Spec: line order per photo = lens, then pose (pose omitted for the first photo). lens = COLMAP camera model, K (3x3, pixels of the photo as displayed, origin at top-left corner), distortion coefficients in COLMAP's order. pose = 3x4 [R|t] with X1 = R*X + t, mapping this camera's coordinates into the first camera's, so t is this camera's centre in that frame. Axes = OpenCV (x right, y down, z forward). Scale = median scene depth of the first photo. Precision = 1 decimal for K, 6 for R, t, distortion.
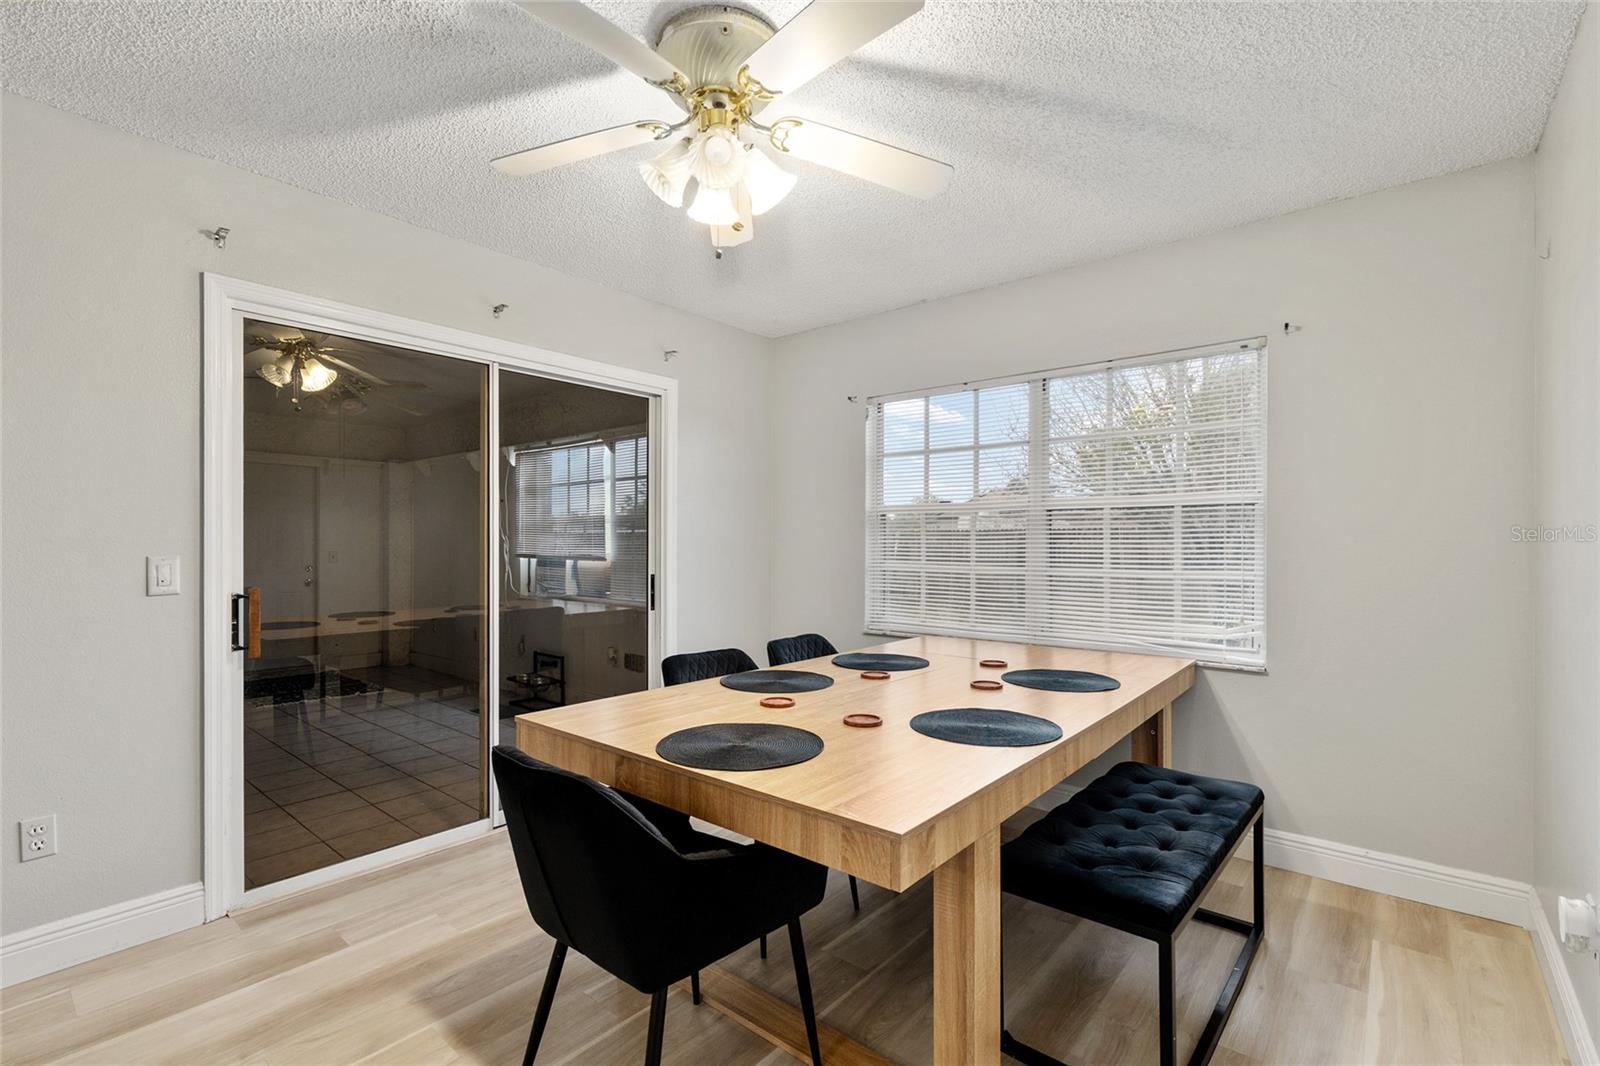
lens RADIAL K [[728.6, 0, 798.1], [0, 728.6, 536.2], [0, 0, 1]] dist [0.000674, 0.000003]
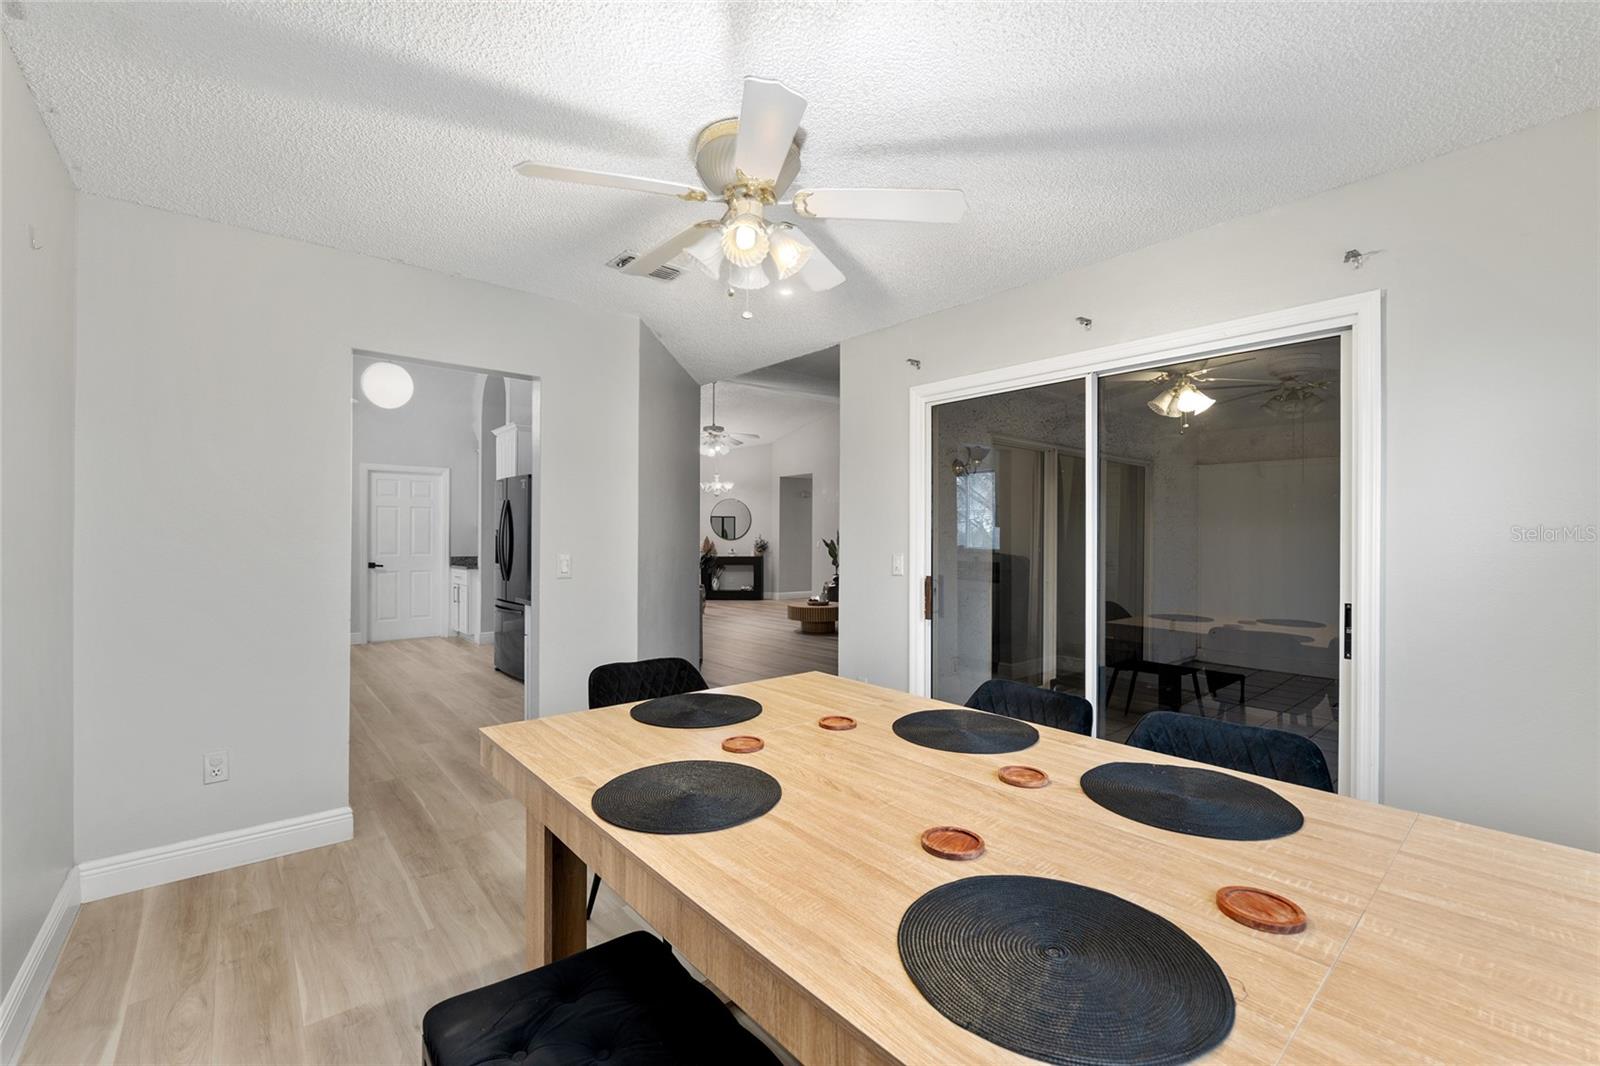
lens RADIAL K [[653.7, 0, 799.1], [0, 653.7, 535.7], [0, 0, 1]] dist [-0.016250, -0.000081]
pose [[-0.180983, -0.002005, -0.983484, 0.554847], [-0.001122, 0.999998, -0.001832, -0.007853], [0.983486, 0.000772, -0.180984, 0.757969]]
